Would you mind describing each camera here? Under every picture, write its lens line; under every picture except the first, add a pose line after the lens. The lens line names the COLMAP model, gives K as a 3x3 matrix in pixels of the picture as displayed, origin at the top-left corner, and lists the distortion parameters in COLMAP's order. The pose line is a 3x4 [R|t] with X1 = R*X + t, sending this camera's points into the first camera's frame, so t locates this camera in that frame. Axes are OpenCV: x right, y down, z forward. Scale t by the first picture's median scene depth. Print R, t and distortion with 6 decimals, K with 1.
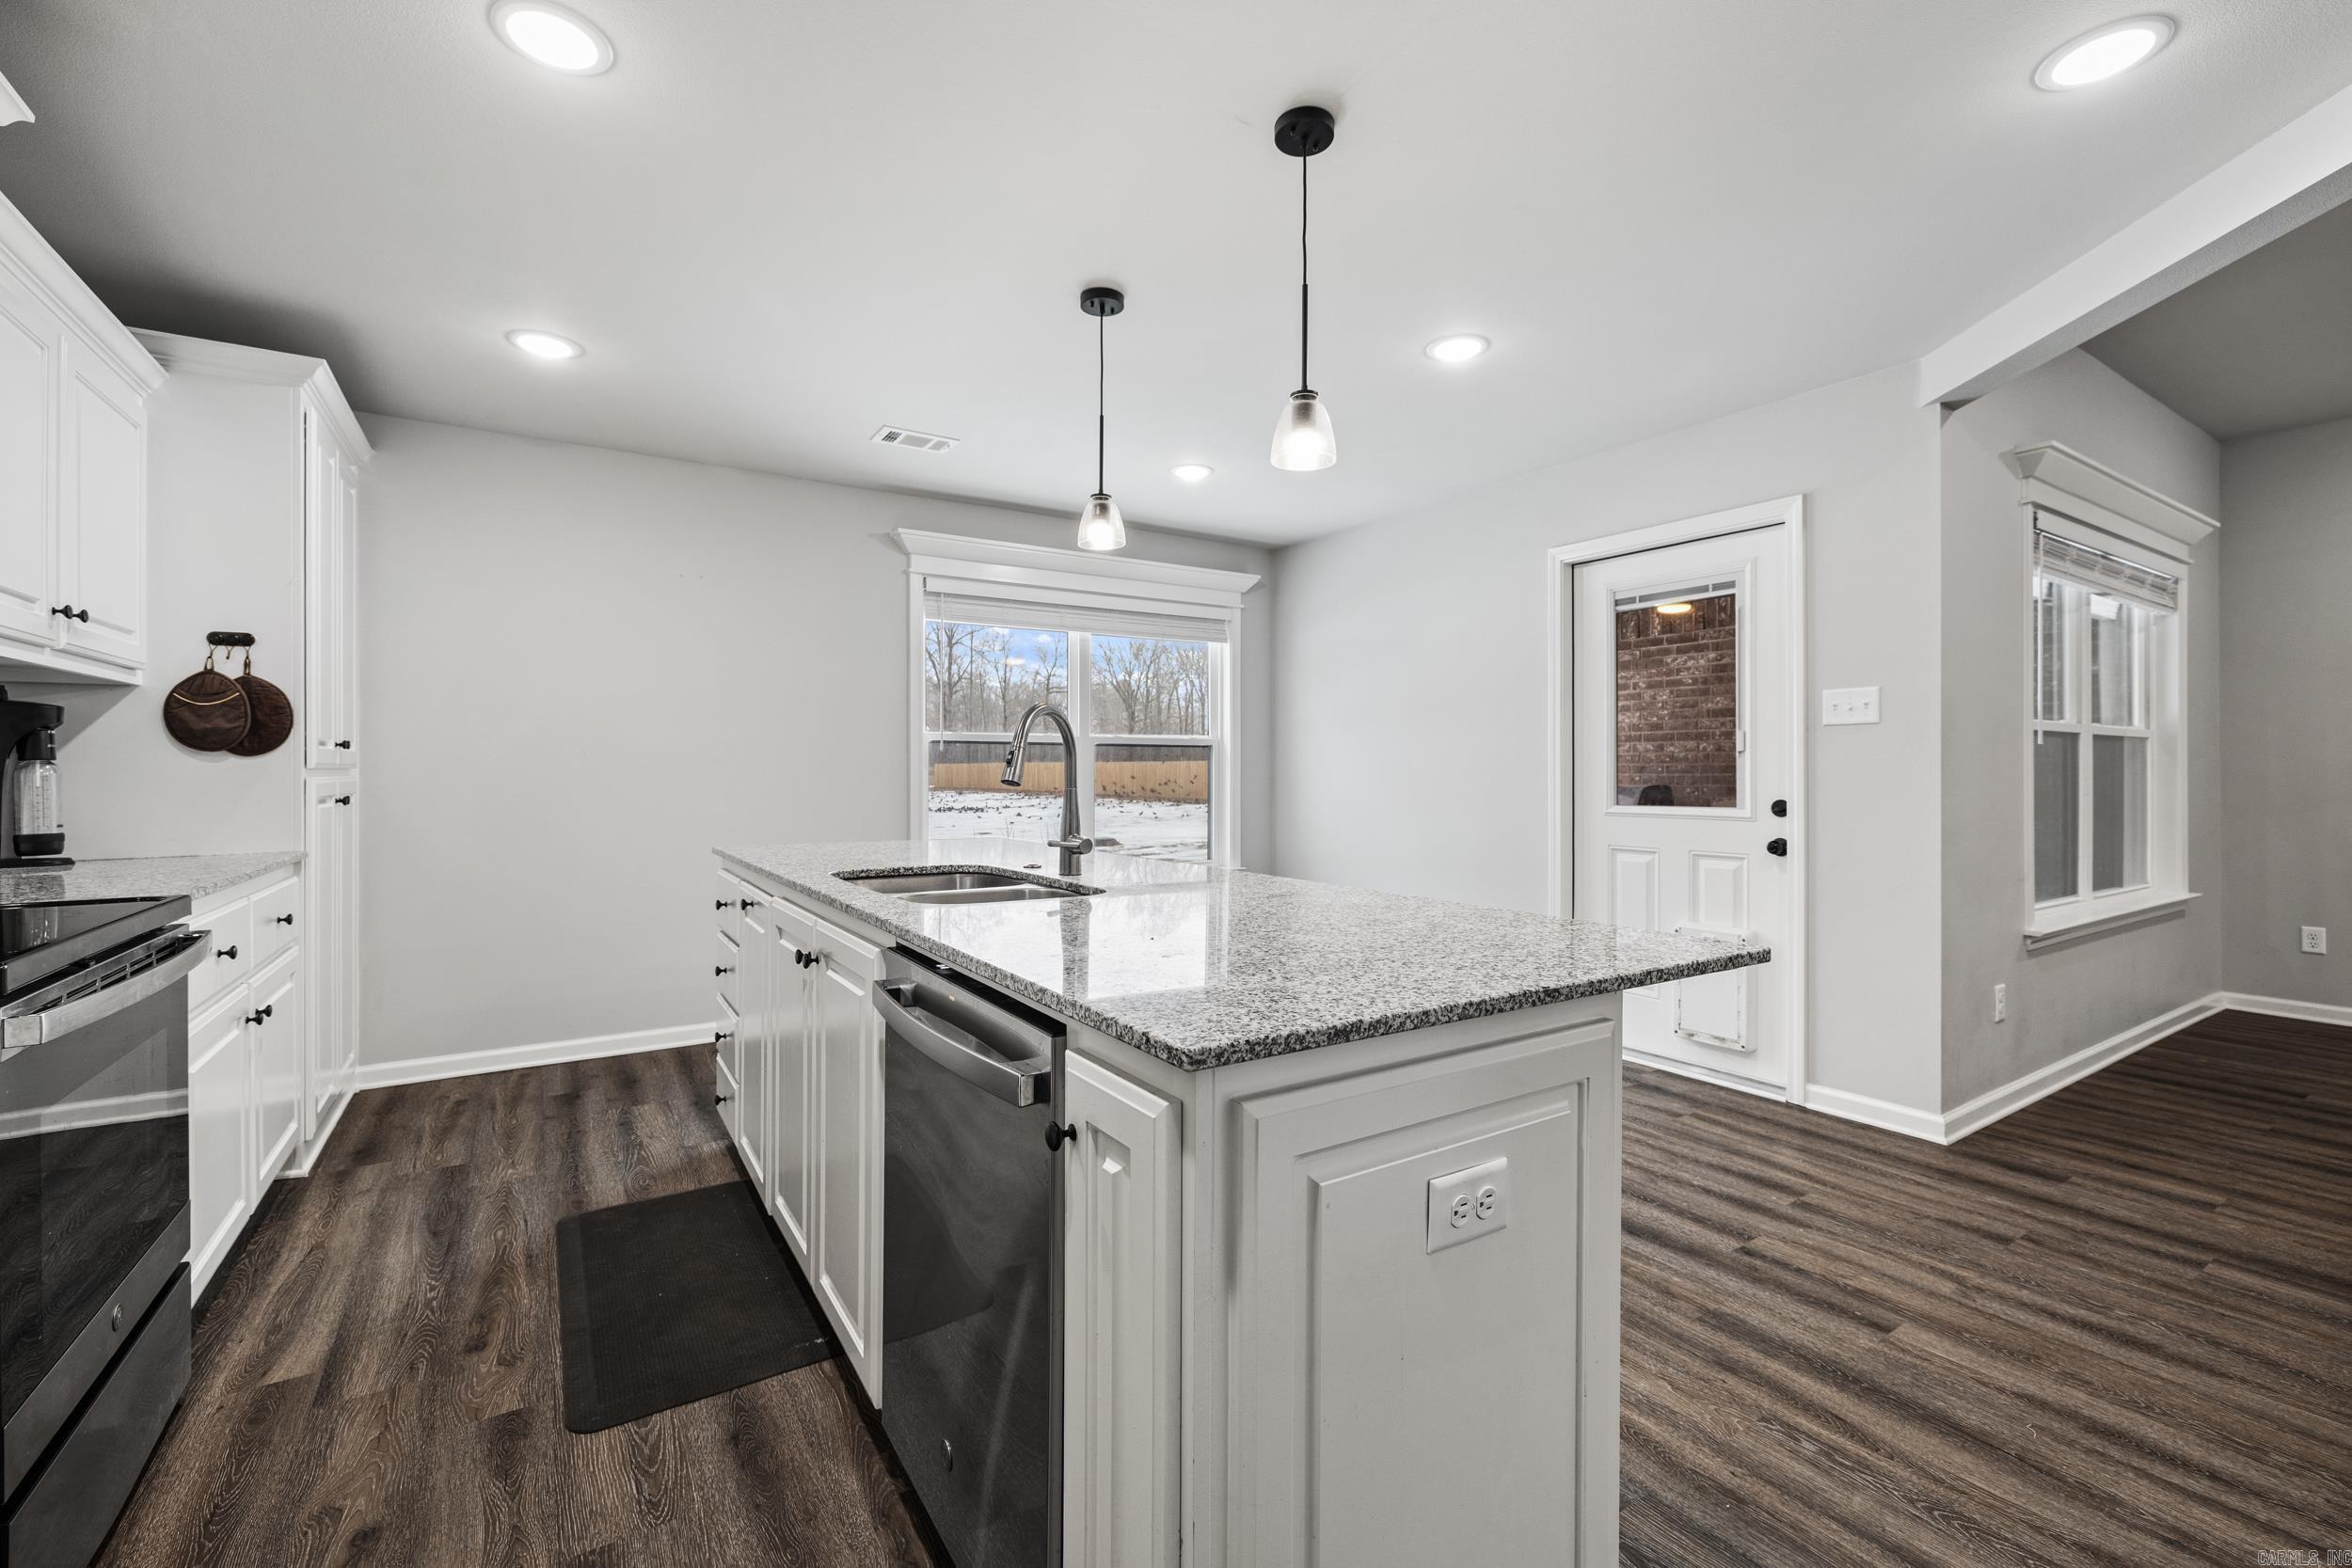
lens RADIAL K [[992.2, 0, 1177.3], [0, 992.2, 765.8], [0, 0, 1]] dist [0.004985, 0.000231]
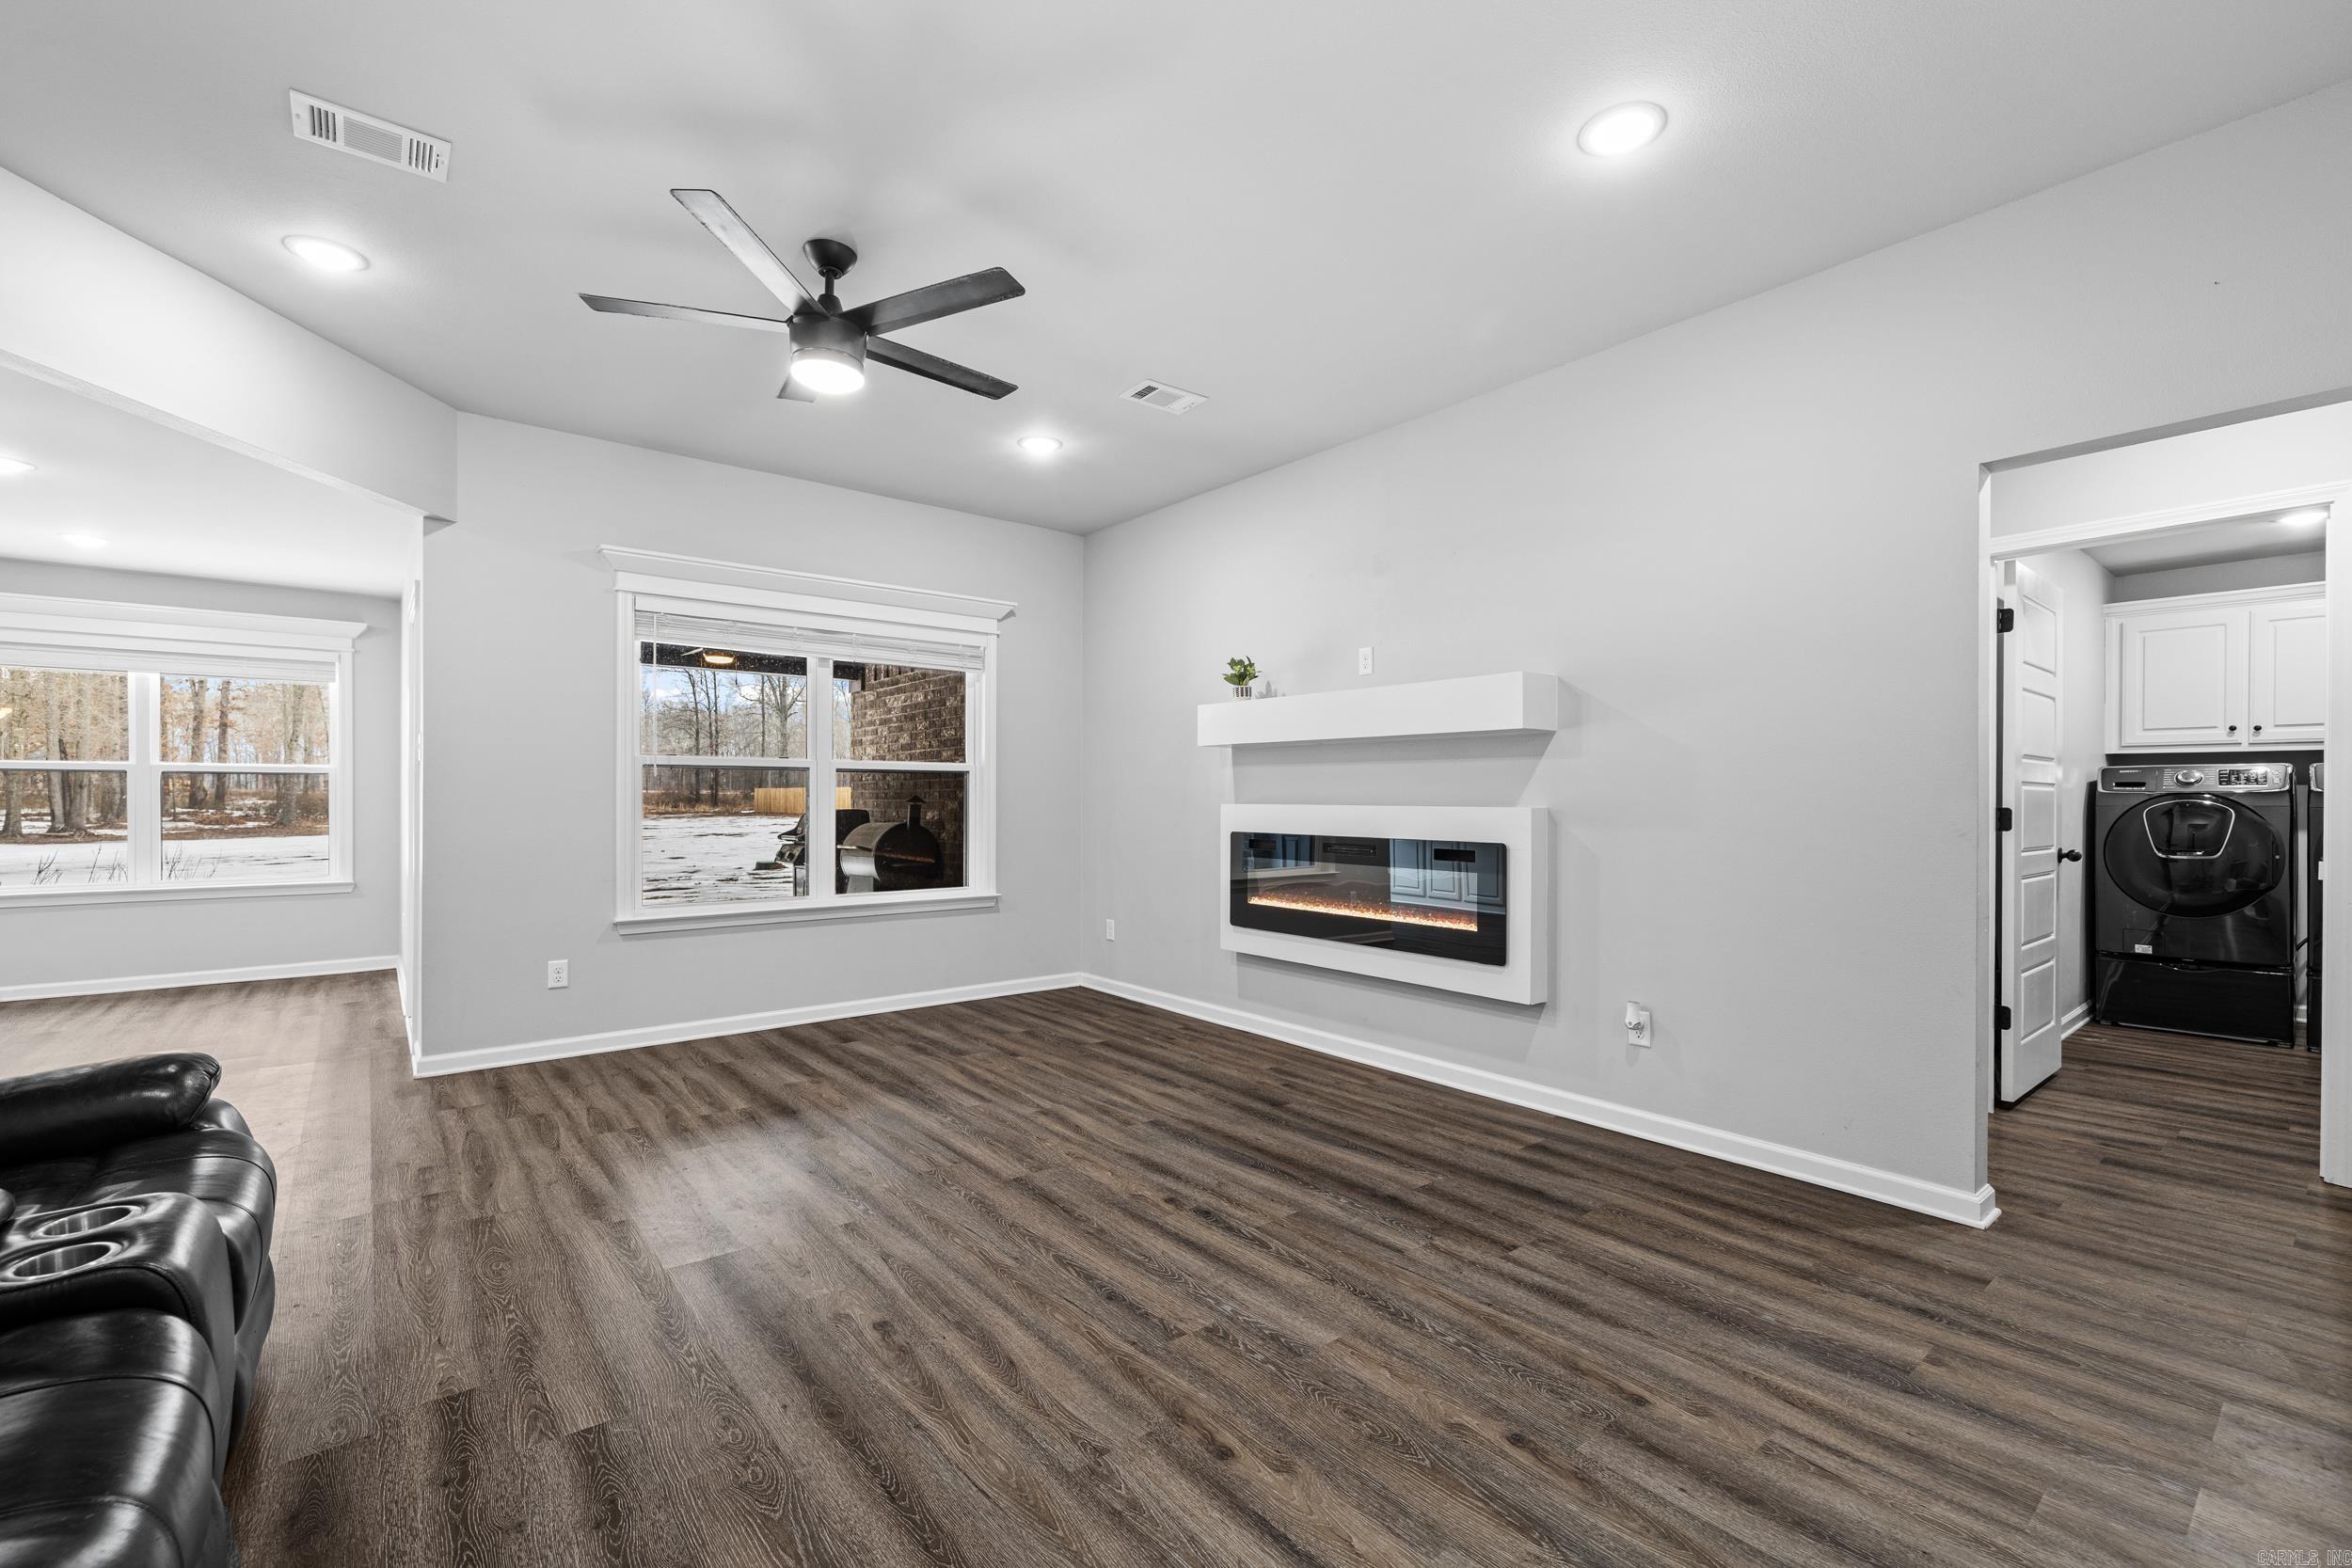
lens RADIAL K [[998.3, 0, 1183.0], [0, 998.3, 797.1], [0, 0, 1]] dist [0.000961, 0.000370]
pose [[0.994783, 0.002455, 0.101983, 1.305900], [-0.003061, 0.999979, 0.005780, -0.003812], [-0.101966, -0.006062, 0.994769, -0.336201]]
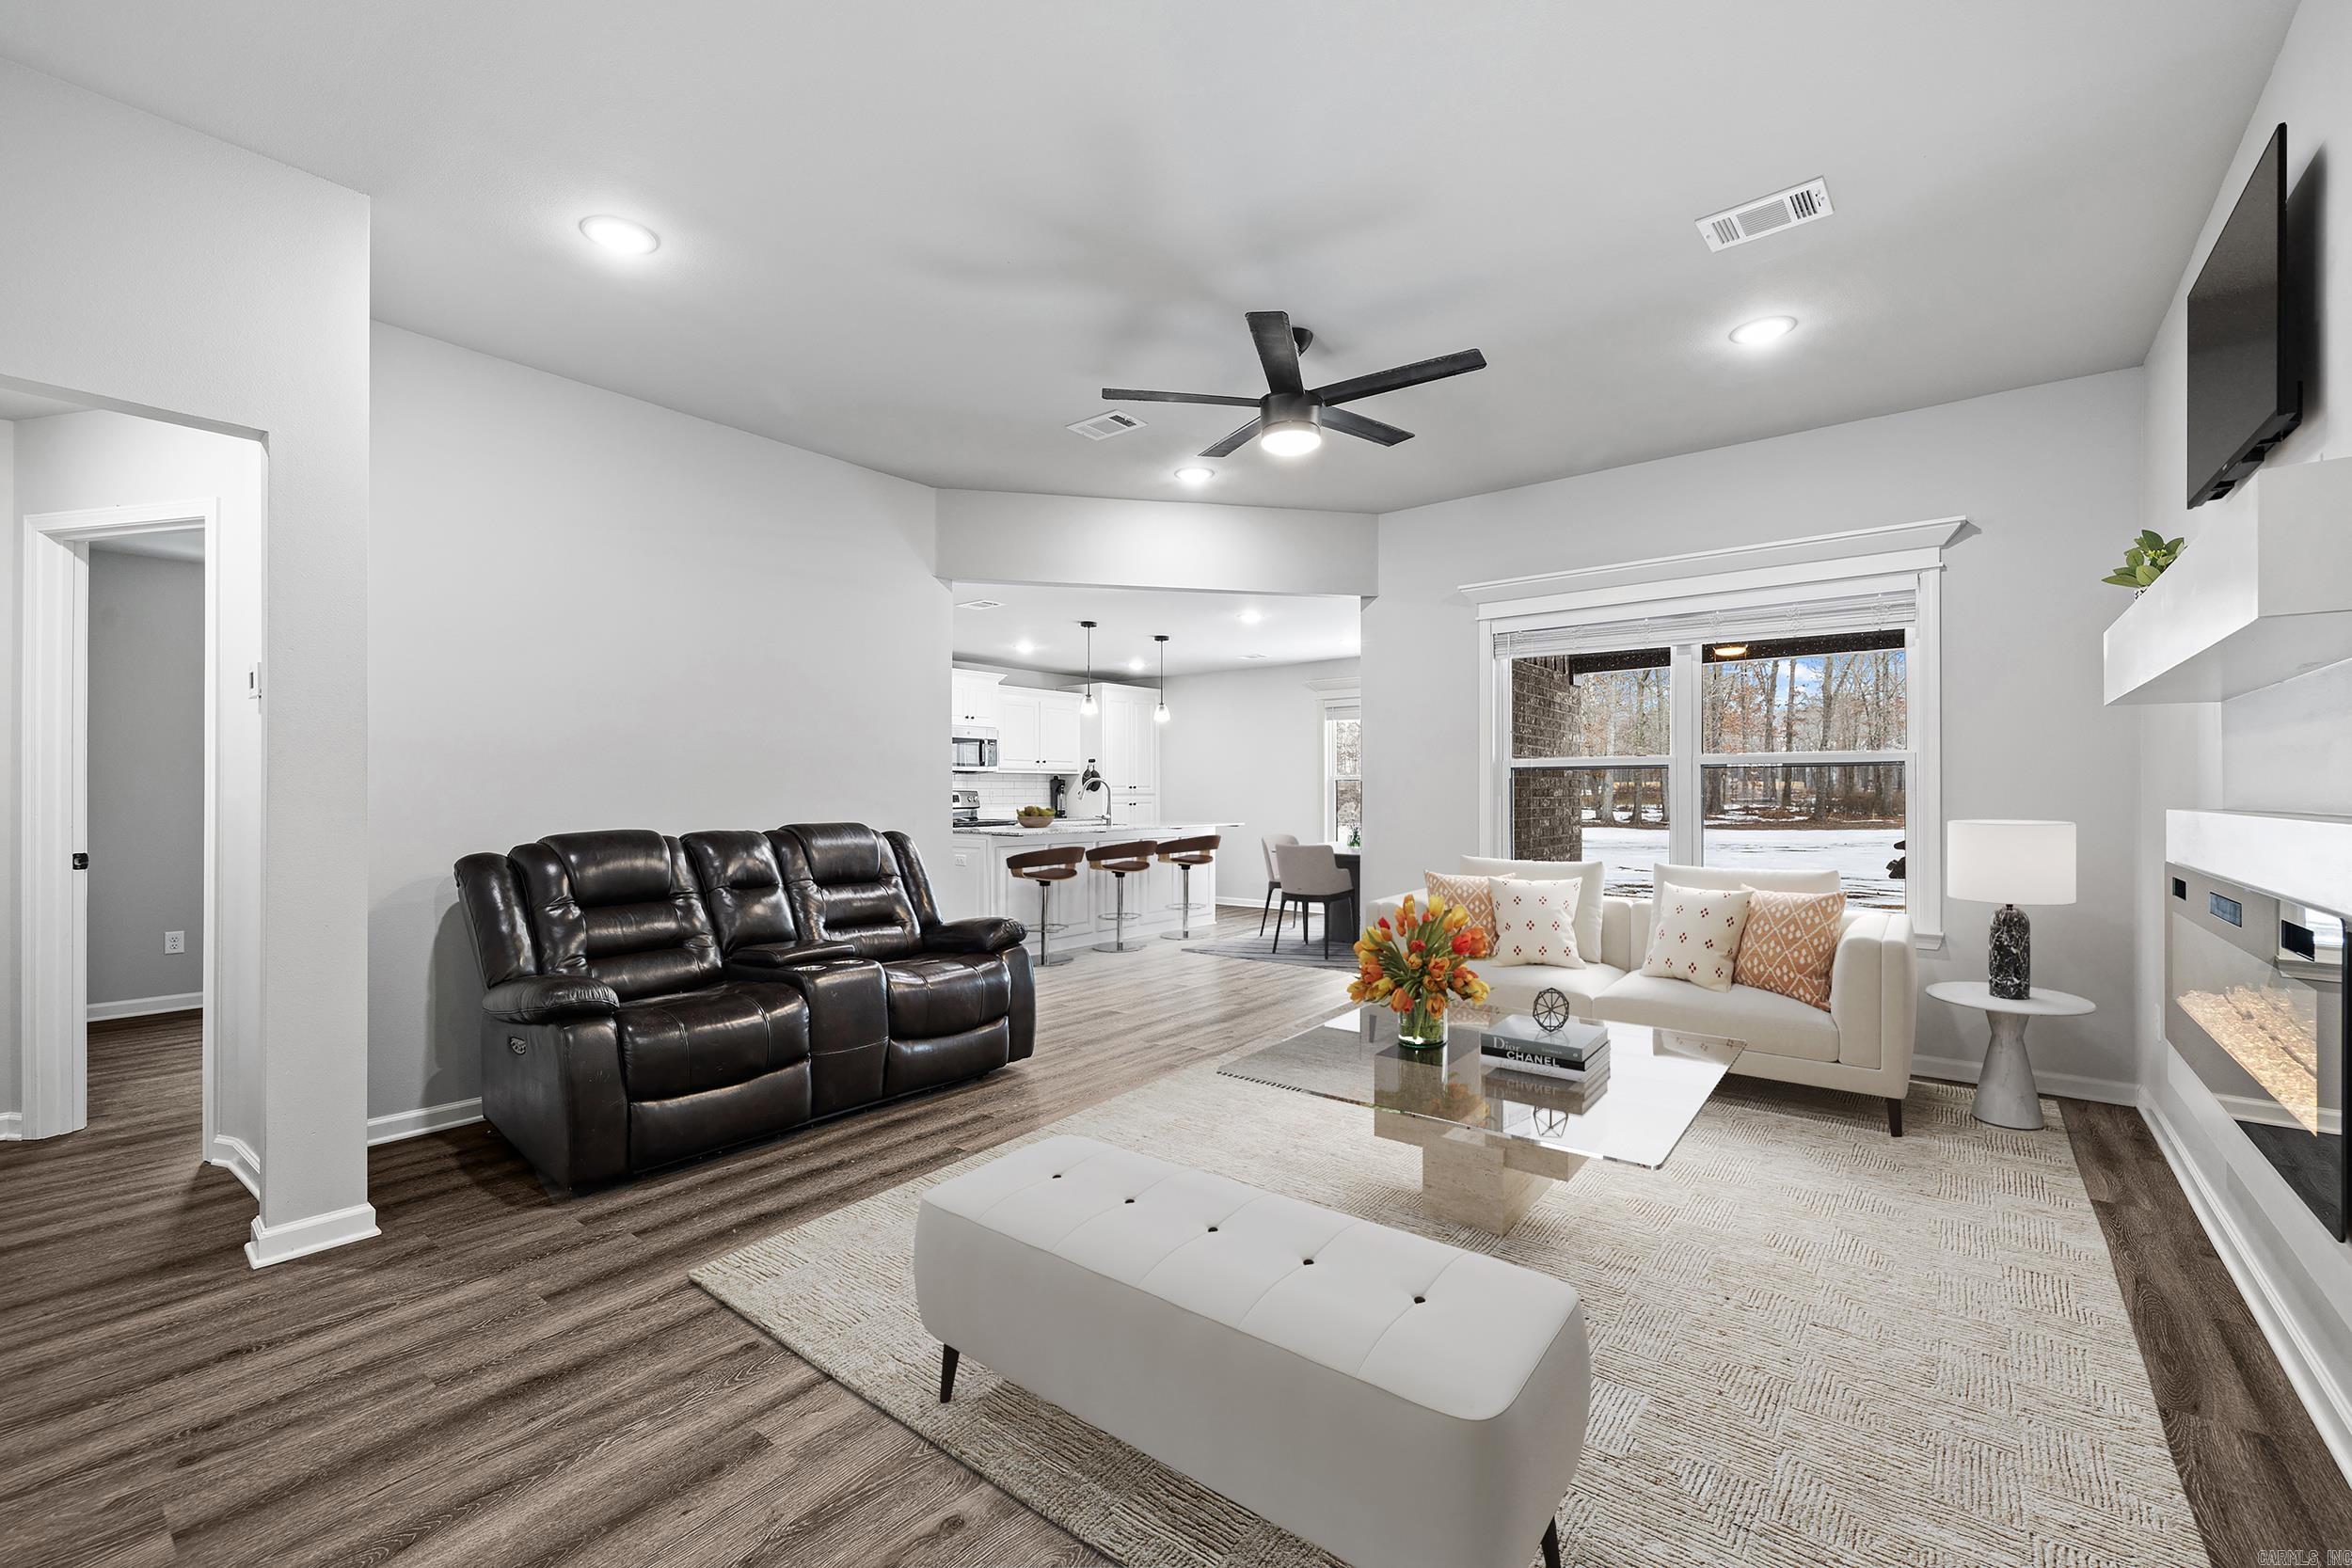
lens RADIAL K [[986.9, 0, 1173.6], [0, 986.9, 780.1], [0, 0, 1]] dist [-0.000133, 0.000013]
pose [[0.312986, -0.012852, -0.949671, 1.930581], [0.005484, 0.999916, -0.011724, -0.002772], [0.949742, -0.001539, 0.313030, 0.072163]]
